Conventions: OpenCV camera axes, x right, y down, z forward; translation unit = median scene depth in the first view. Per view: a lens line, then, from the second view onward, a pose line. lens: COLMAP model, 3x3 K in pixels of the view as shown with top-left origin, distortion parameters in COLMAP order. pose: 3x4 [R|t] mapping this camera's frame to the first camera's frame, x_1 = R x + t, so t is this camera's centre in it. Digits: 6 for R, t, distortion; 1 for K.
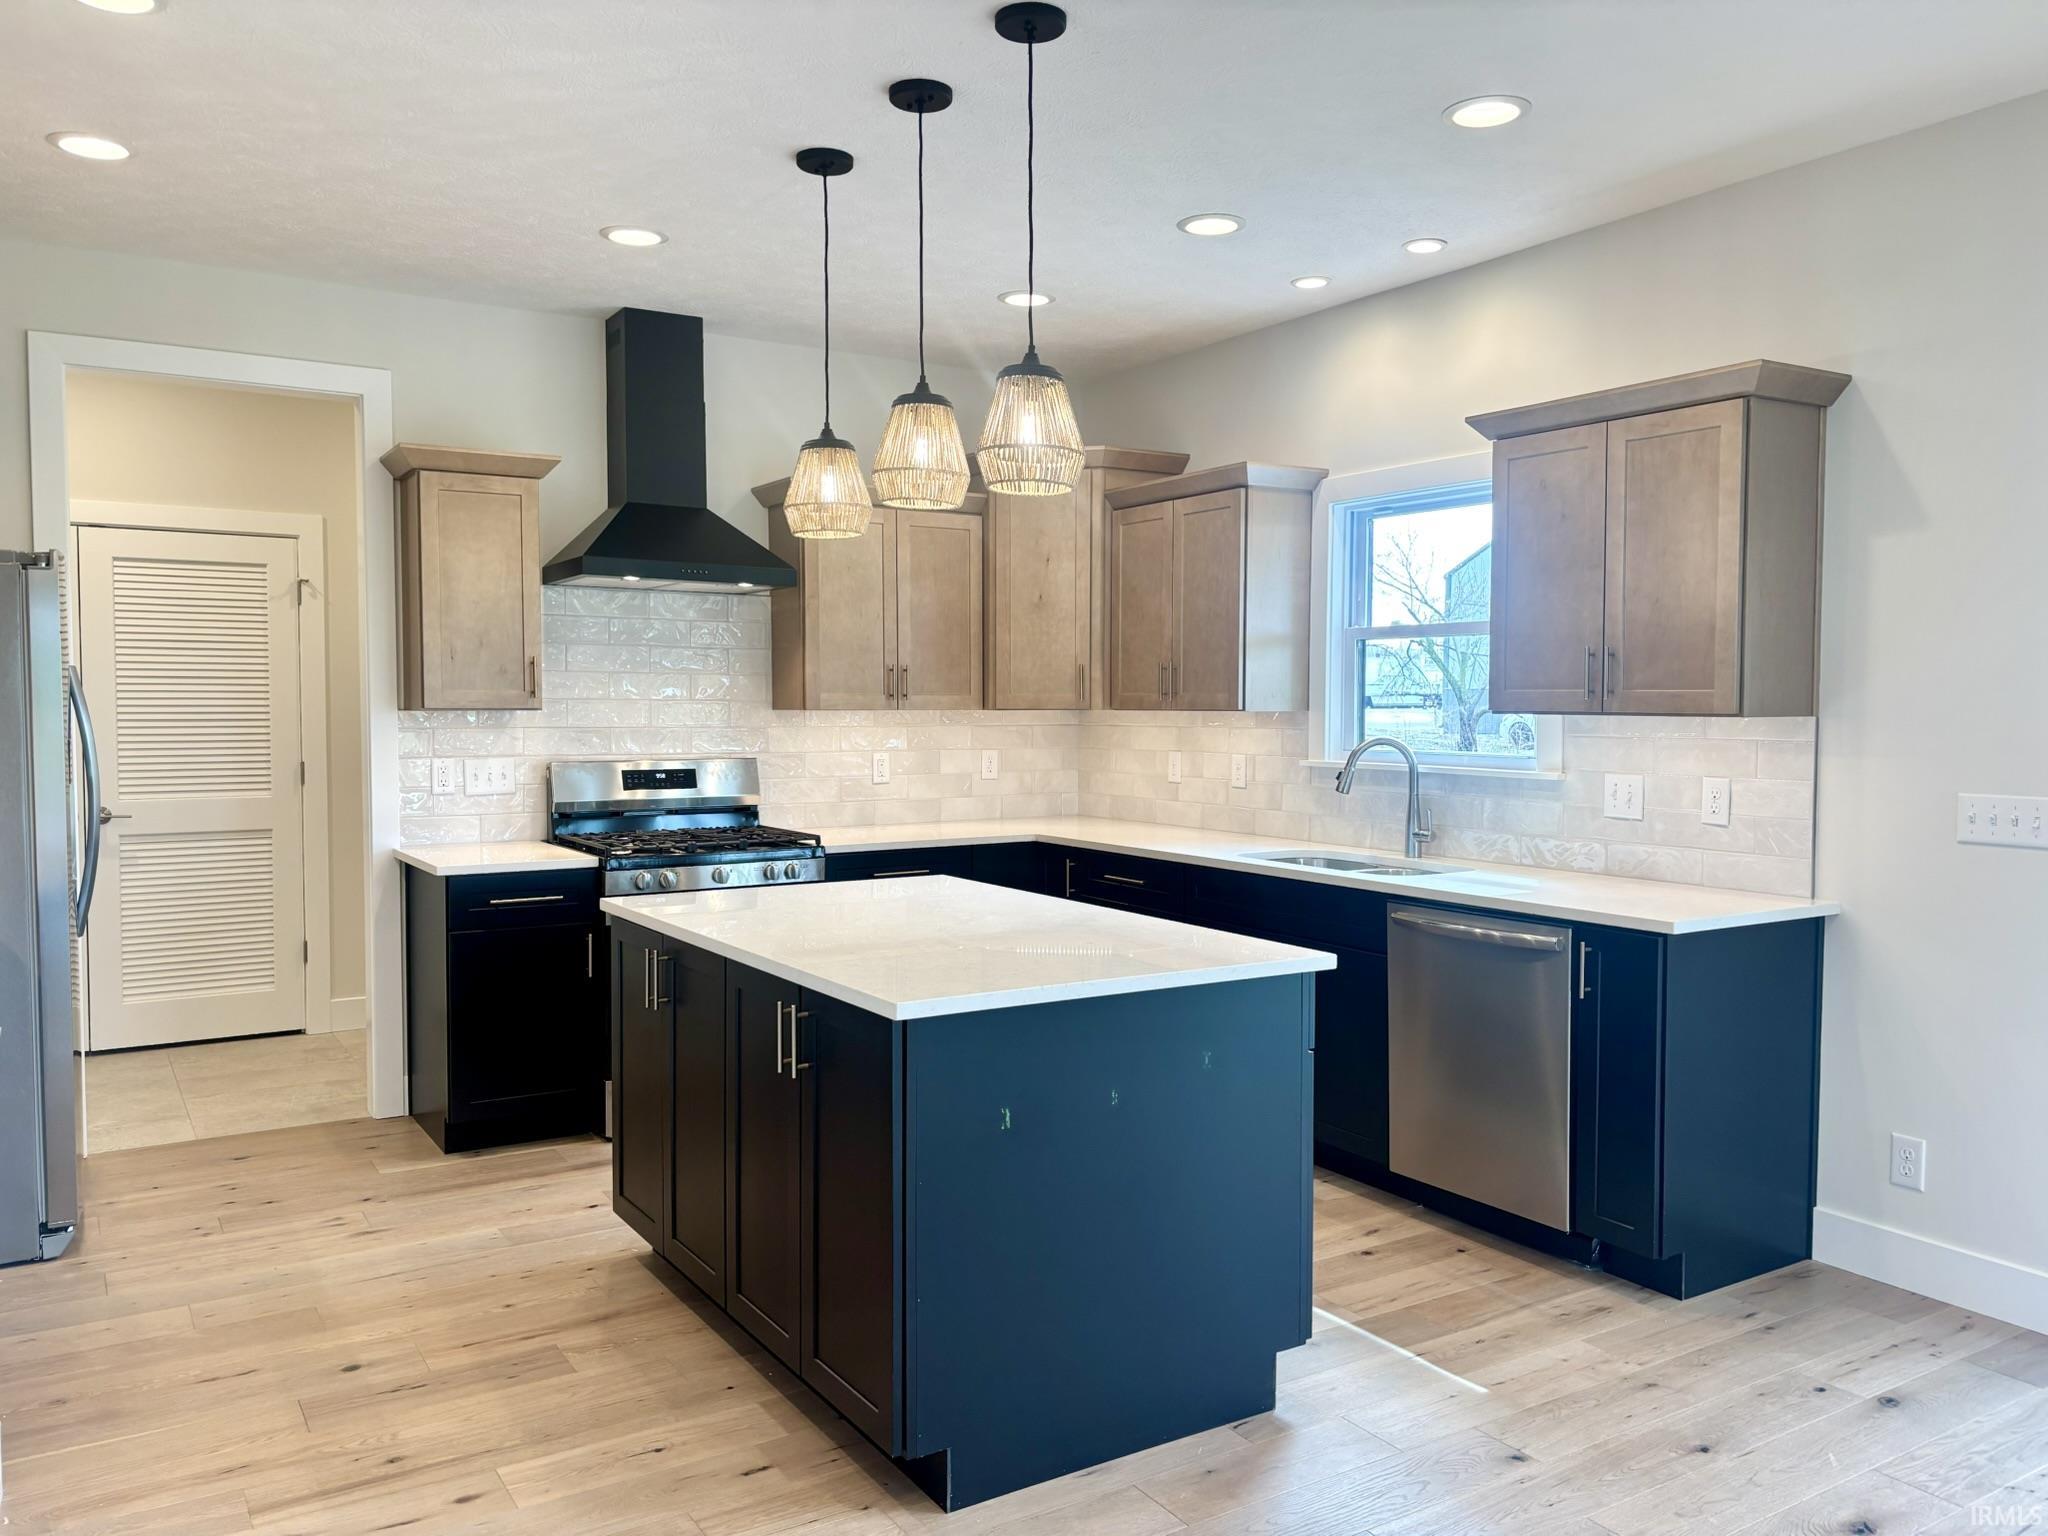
lens RADIAL K [[1556.1, 0, 1012.4], [0, 1556.1, 768.5], [0, 0, 1]] dist [0.023848, -0.011499]
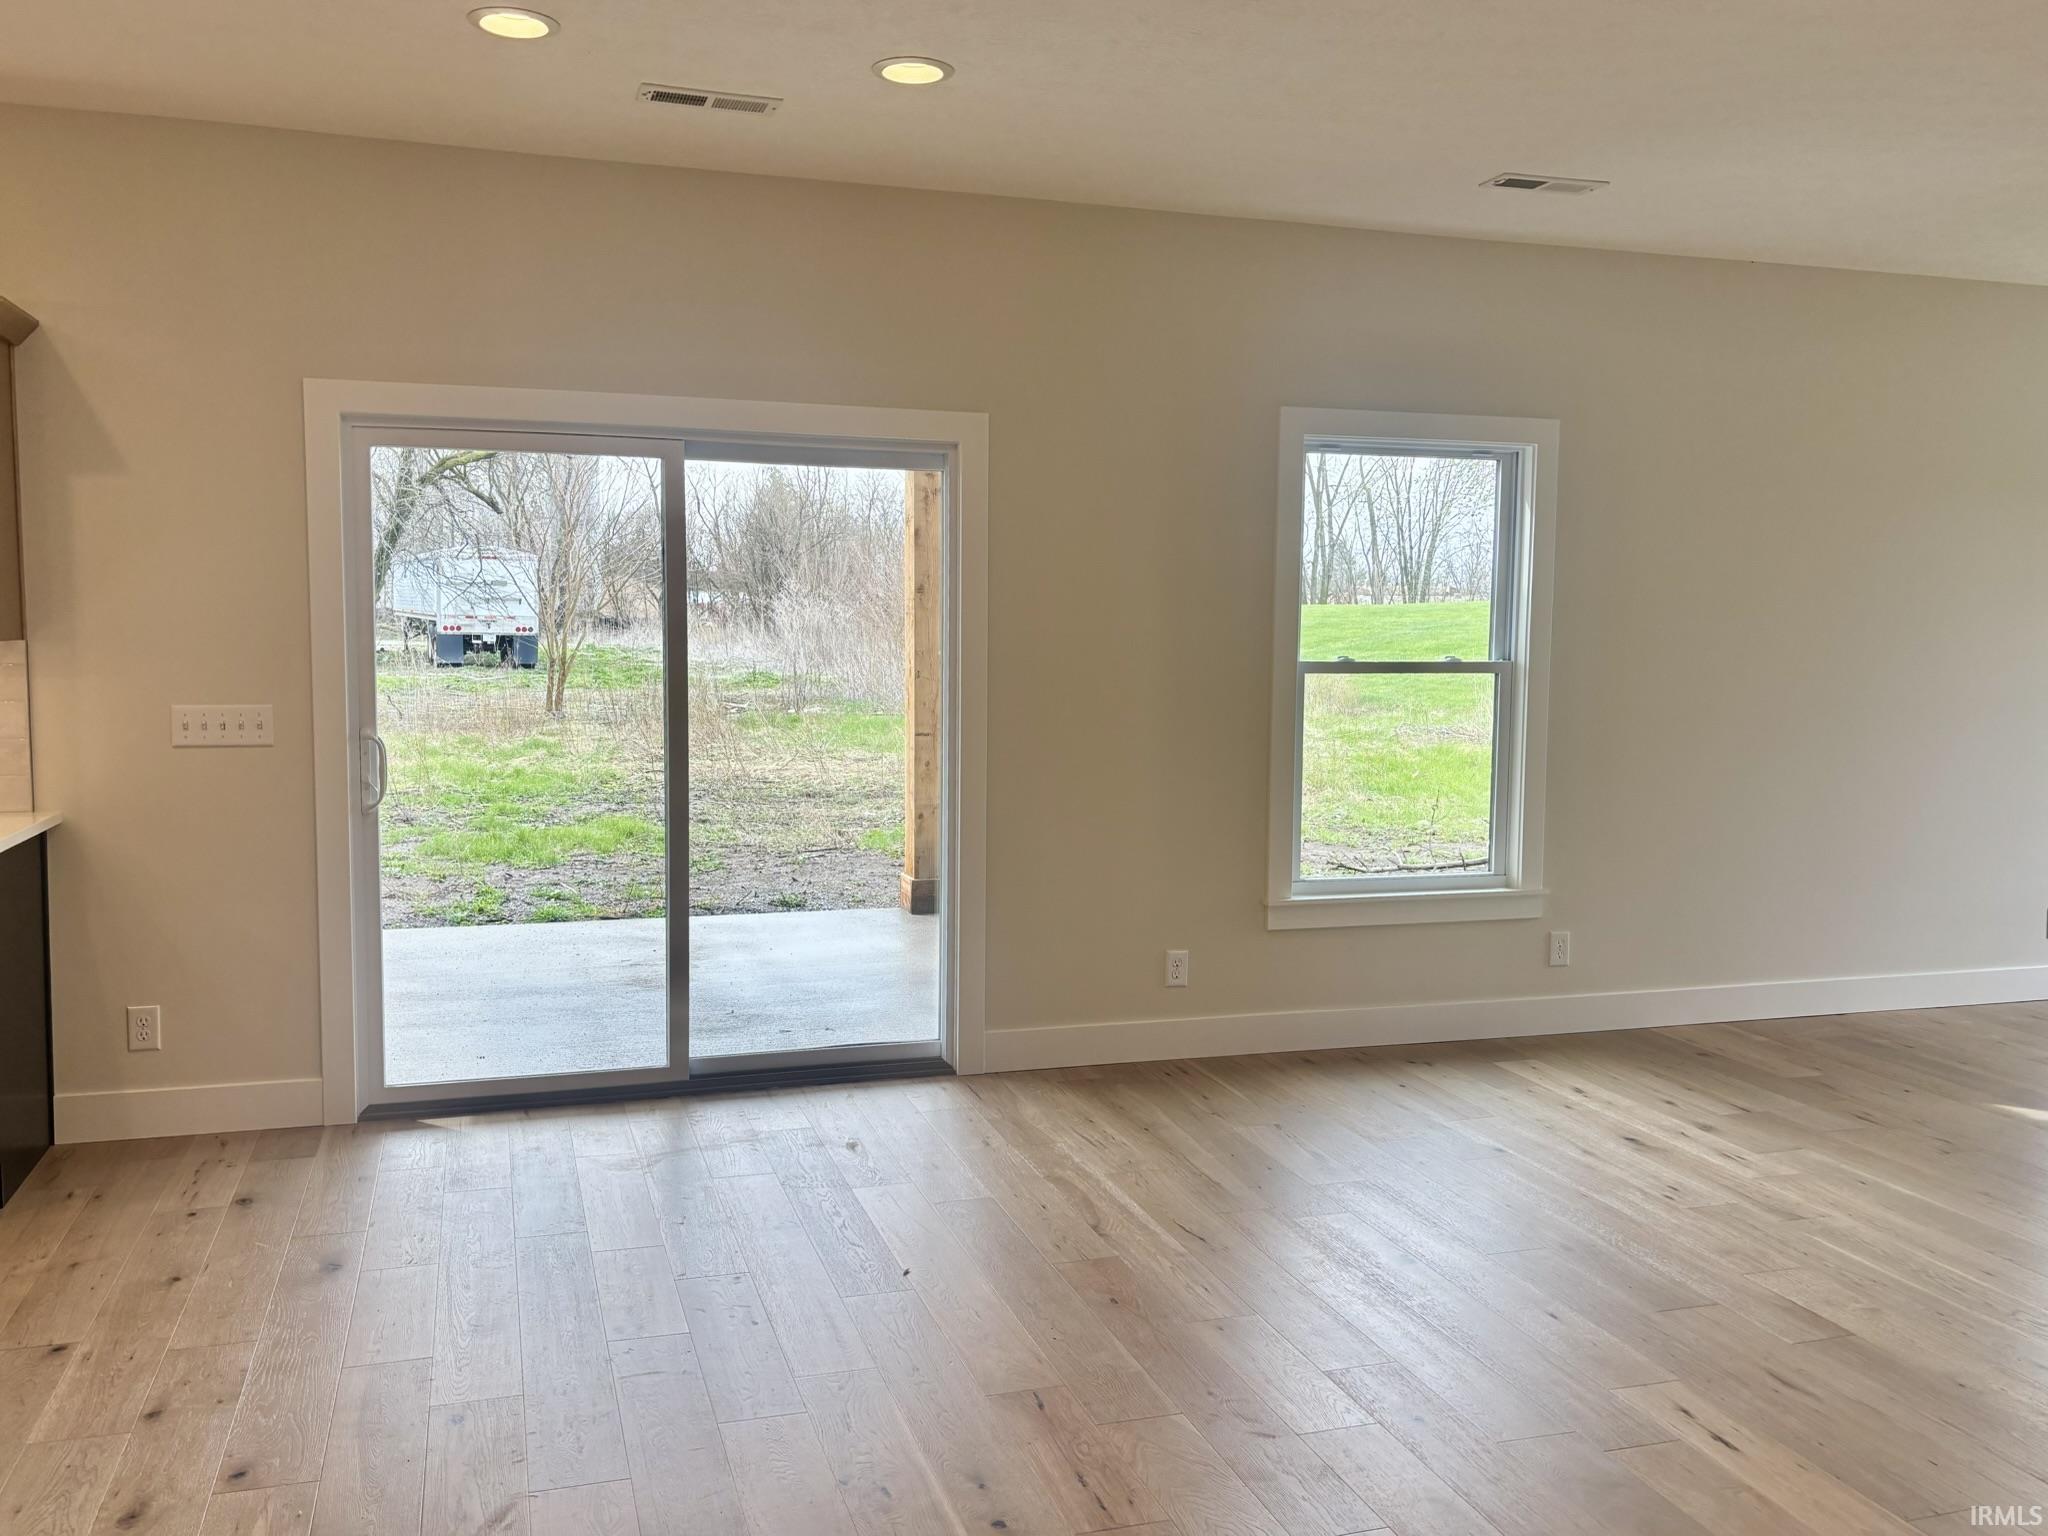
lens RADIAL K [[1556.1, 0, 1012.4], [0, 1556.1, 768.5], [0, 0, 1]] dist [0.023848, -0.011499]
pose [[0.279630, -0.079030, 0.956850, -0.333569], [0.036667, 0.996759, 0.071610, 0.002056], [-0.959408, 0.015060, 0.281621, 0.063717]]
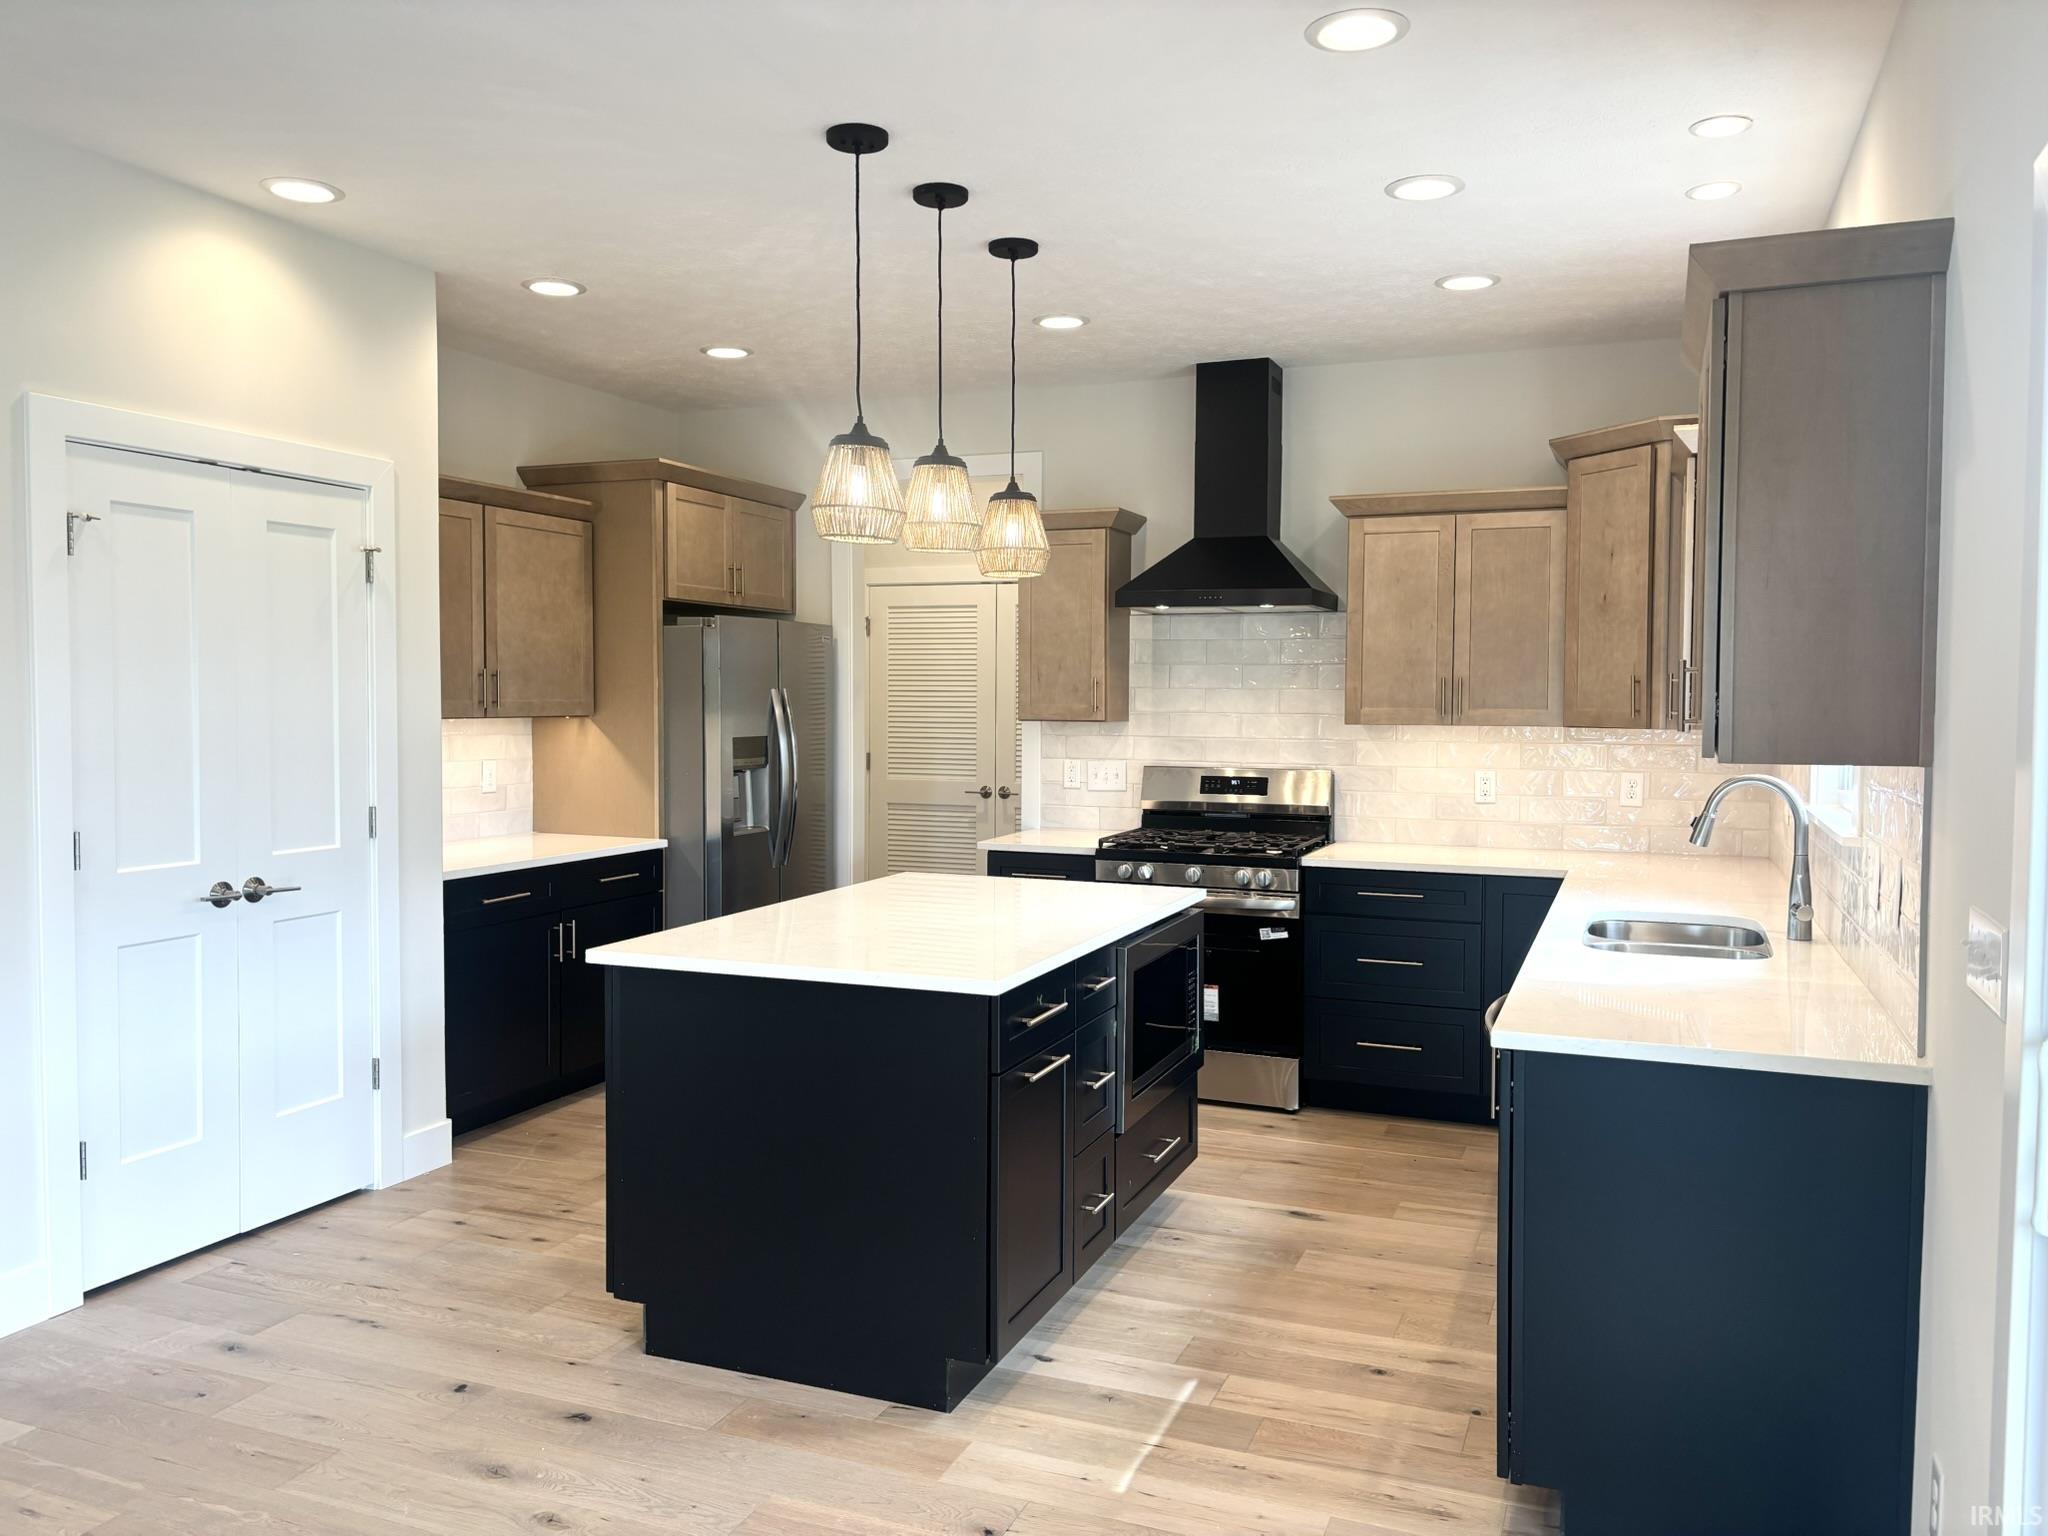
lens RADIAL K [[1556.1, 0, 1012.4], [0, 1556.1, 768.5], [0, 0, 1]] dist [0.023848, -0.011499]
pose [[0.580415, 0.039481, -0.813363, 0.789821], [-0.037871, 0.999052, 0.021469, -0.031053], [0.813440, 0.018342, 0.581360, 0.330374]]
